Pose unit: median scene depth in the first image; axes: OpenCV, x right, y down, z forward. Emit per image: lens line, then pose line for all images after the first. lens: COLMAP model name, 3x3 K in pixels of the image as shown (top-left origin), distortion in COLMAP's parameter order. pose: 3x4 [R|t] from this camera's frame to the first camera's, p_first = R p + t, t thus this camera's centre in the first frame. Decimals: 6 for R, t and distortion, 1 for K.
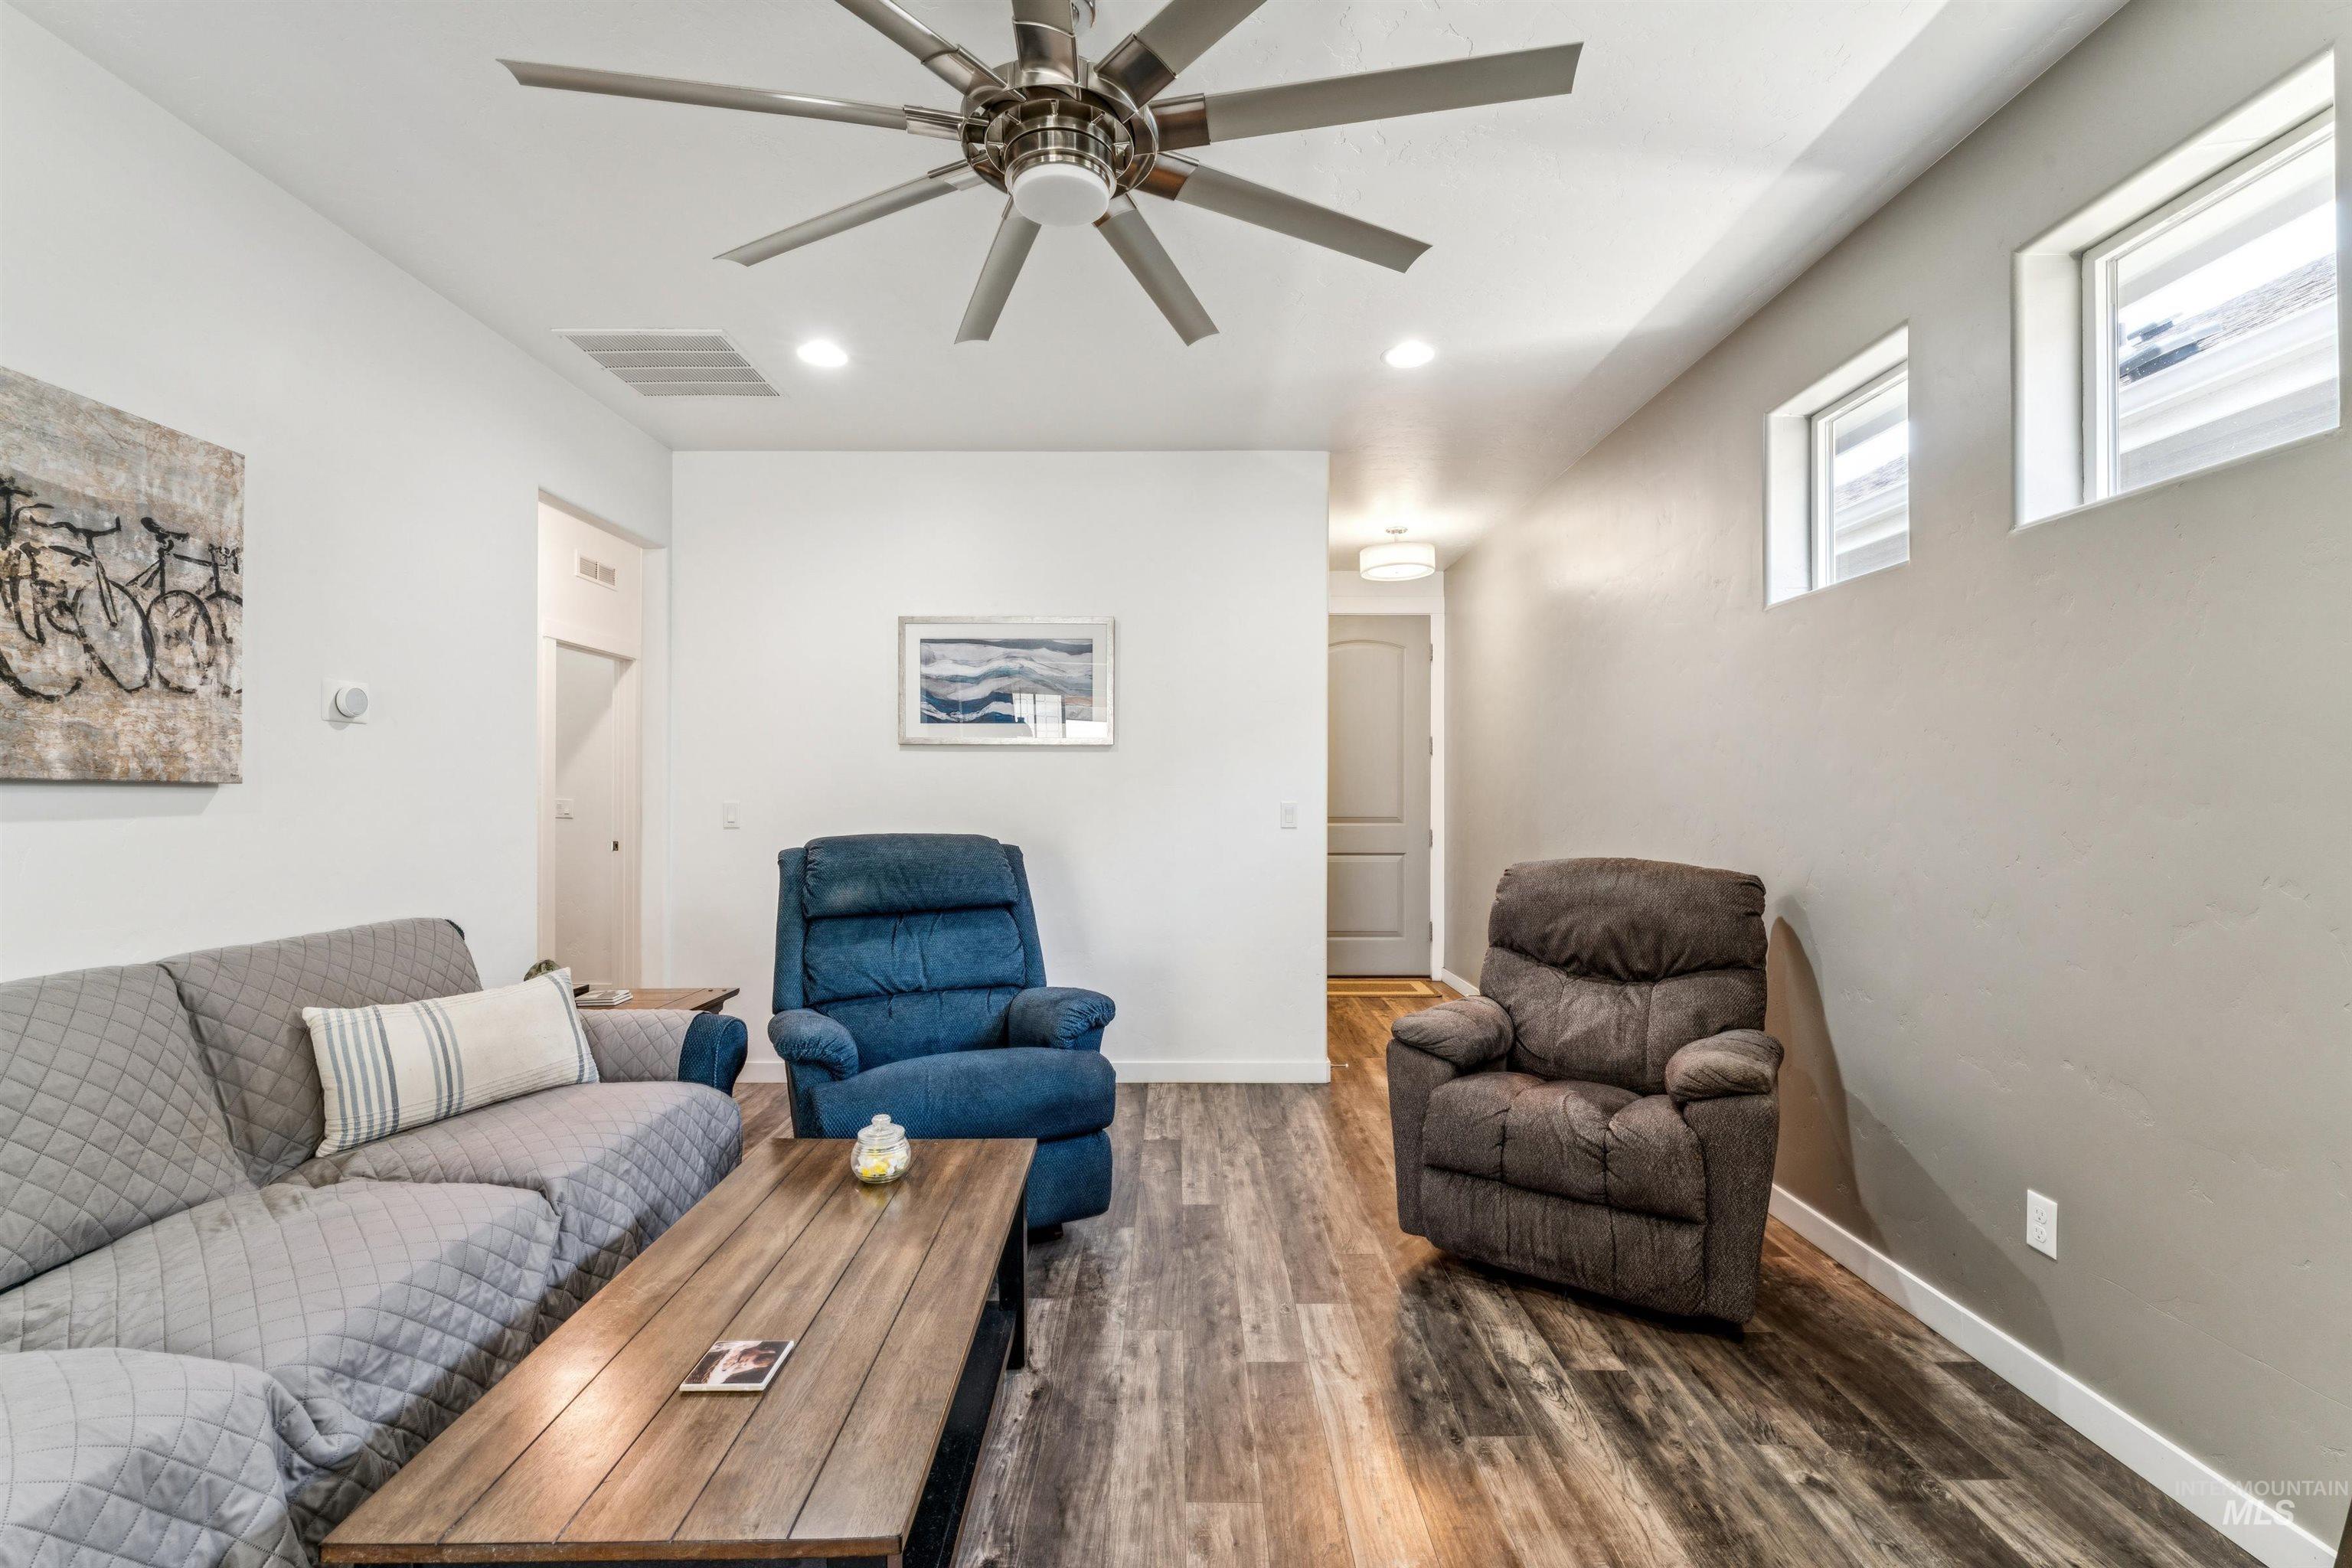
lens RADIAL K [[1006.6, 0, 1176.3], [0, 1006.6, 789.4], [0, 0, 1]] dist [-0.003591, -0.000752]
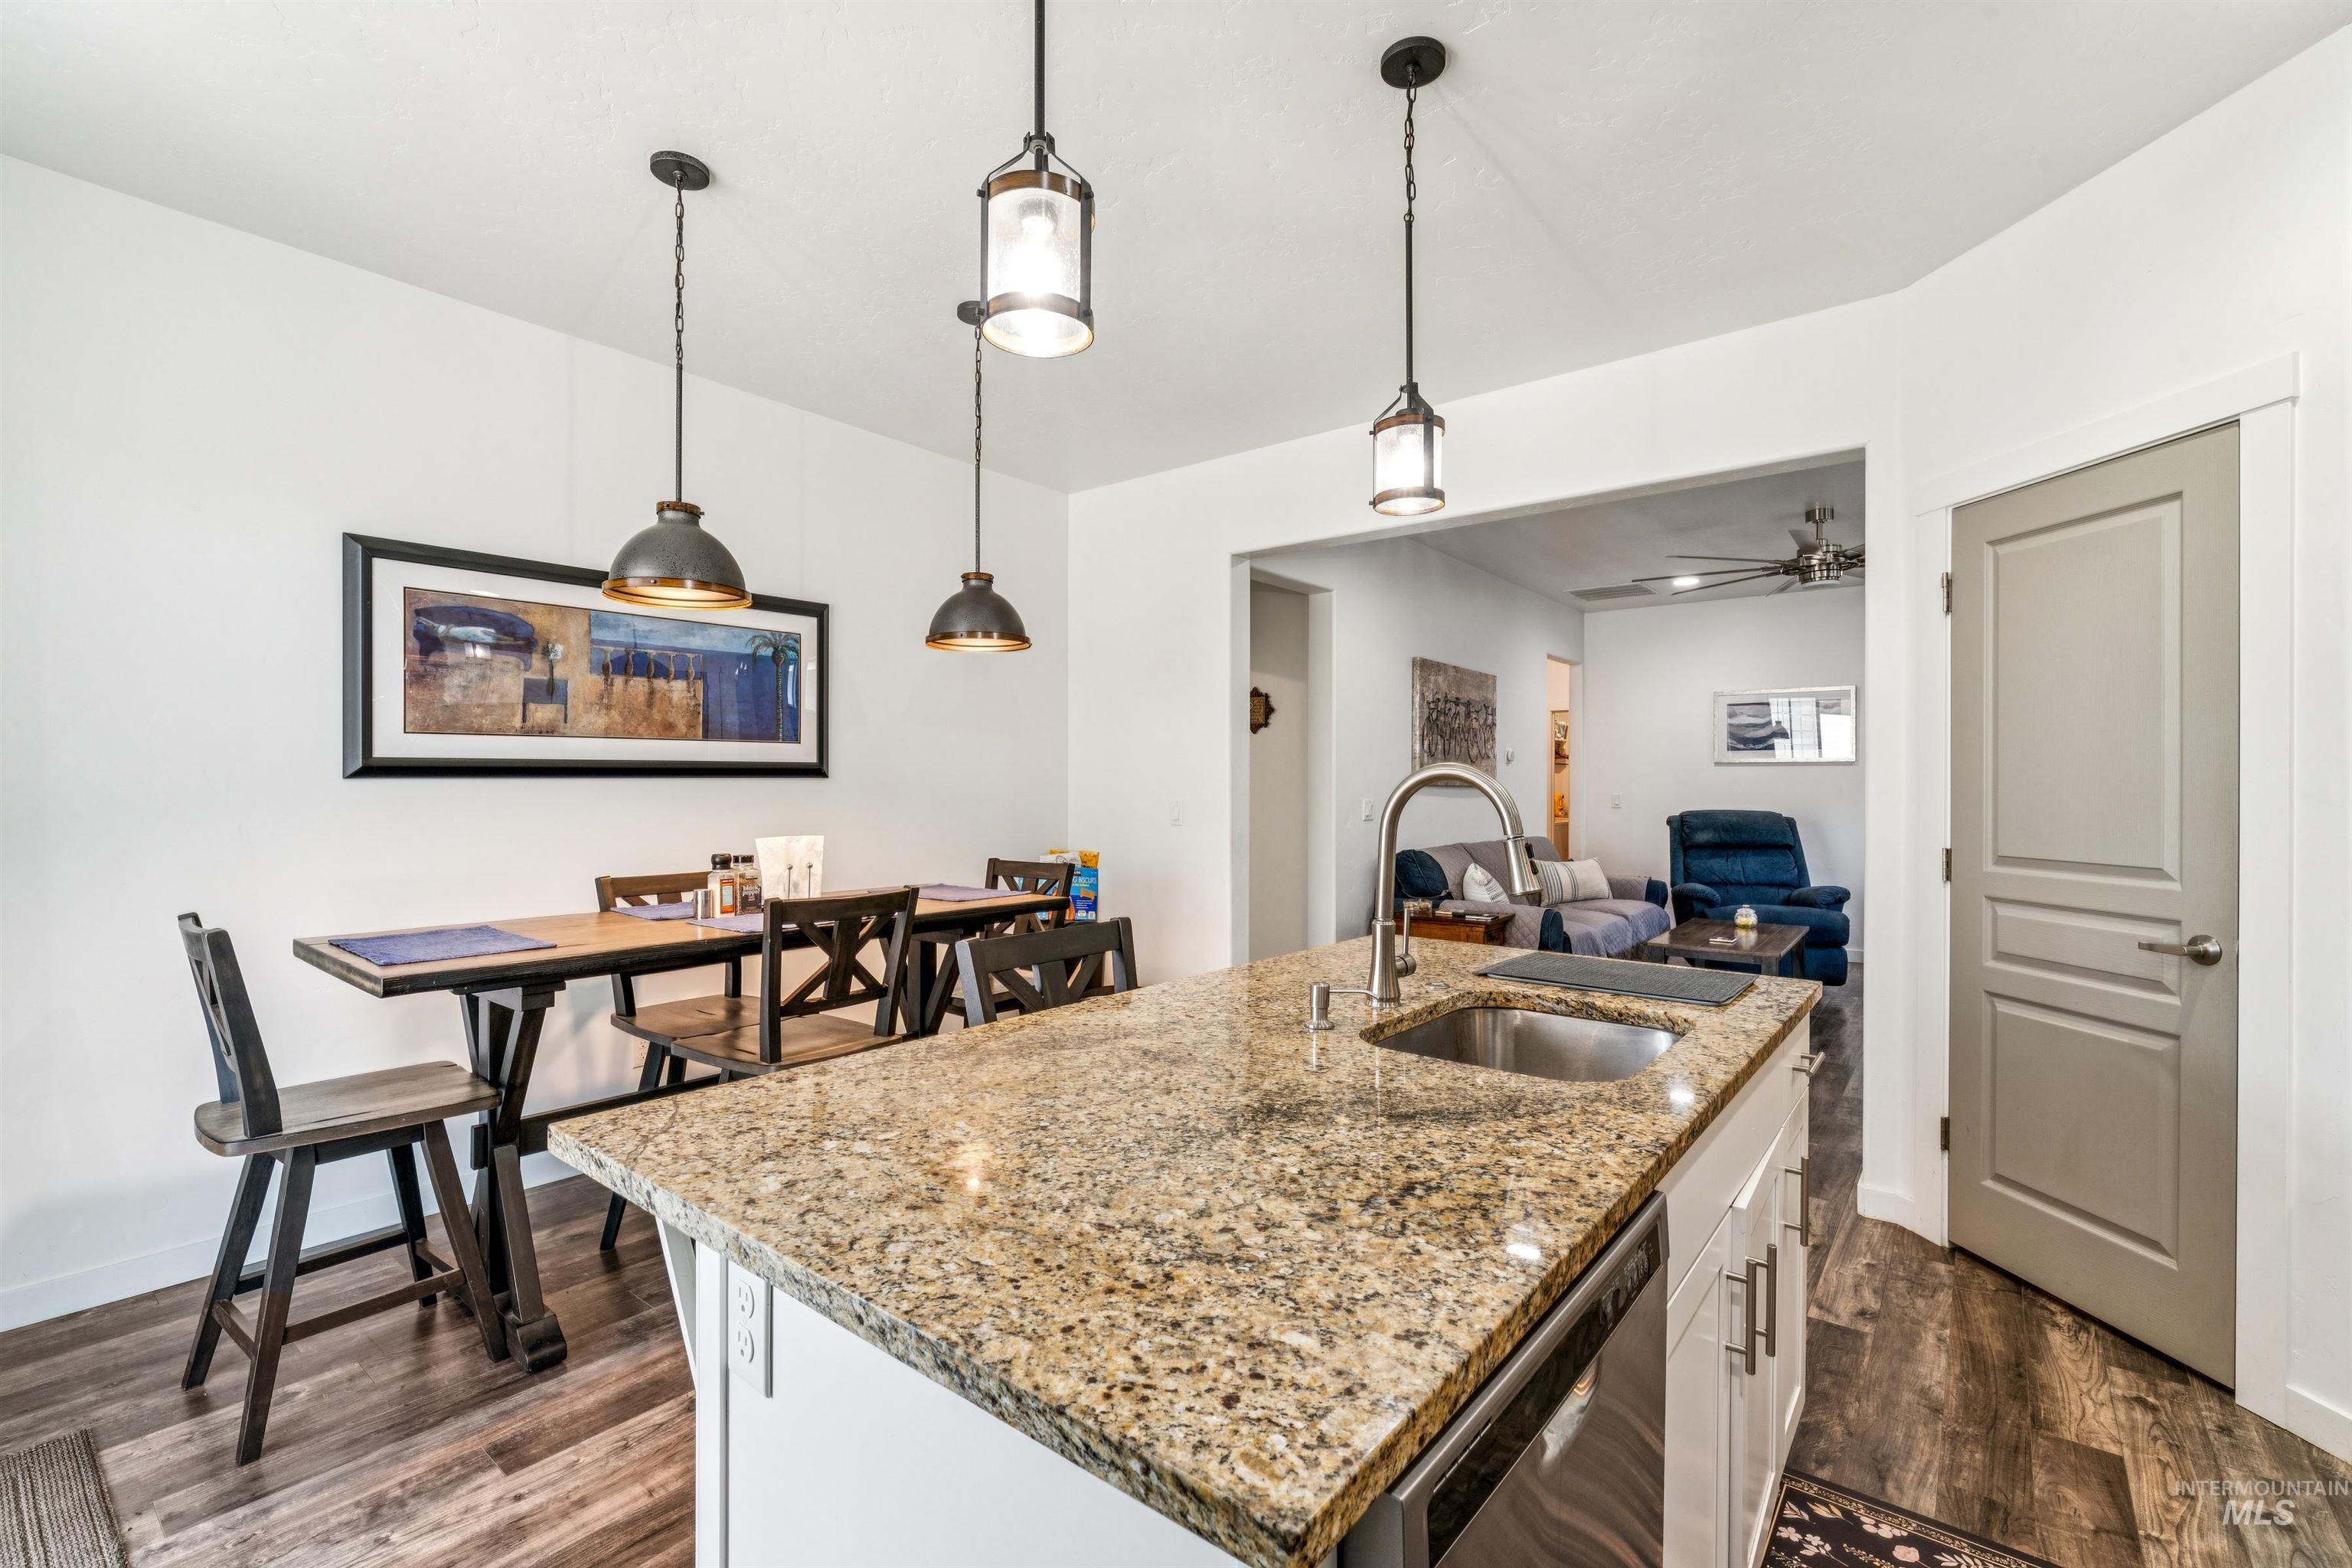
lens RADIAL K [[1022.8, 0, 1175.0], [0, 1022.8, 786.4], [0, 0, 1]] dist [-0.002996, 0.000129]
pose [[0.780759, 0.000637, -0.624832, 0.173620], [0.001556, 0.999994, 0.002964, -0.013644], [0.624830, -0.003287, 0.780754, -1.569201]]
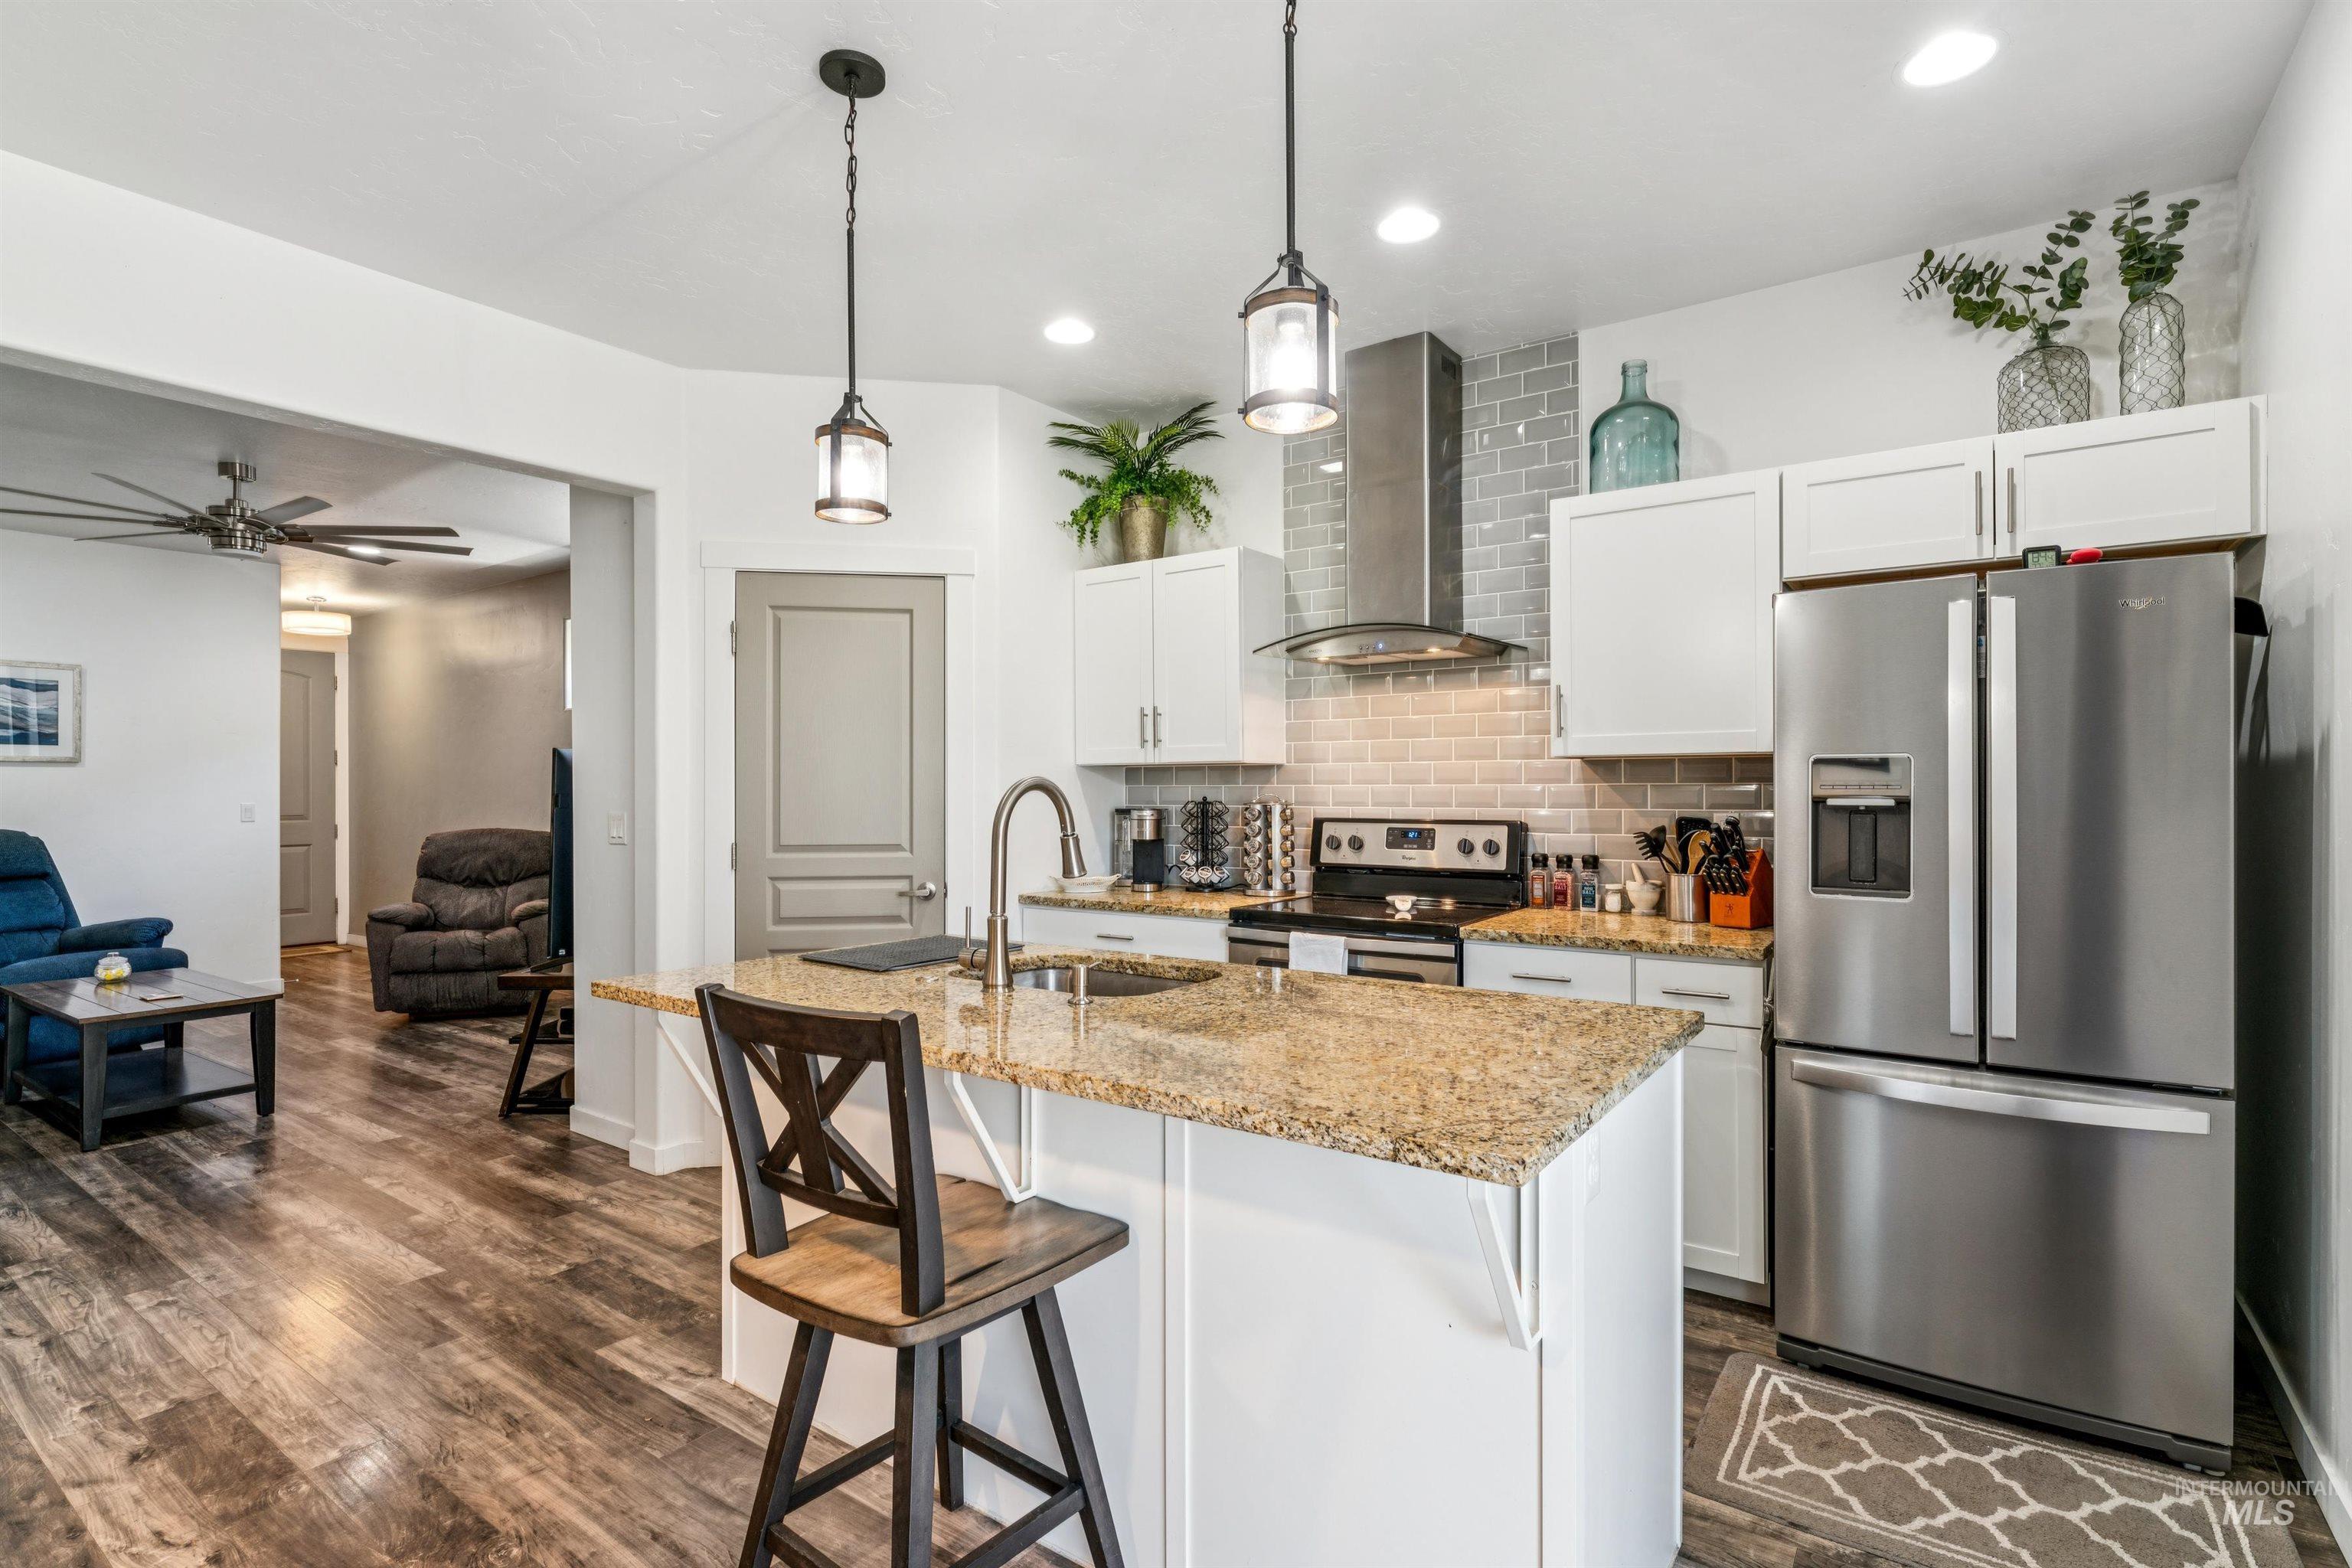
lens RADIAL K [[1118.1, 0, 1180.8], [0, 1118.1, 788.0], [0, 0, 1]] dist [0.001391, 0.000348]
pose [[0.577894, -0.003373, 0.816105, -0.643060], [0.001704, 0.999994, 0.002926, -0.018807], [-0.816110, -0.000300, 0.577897, -1.547855]]
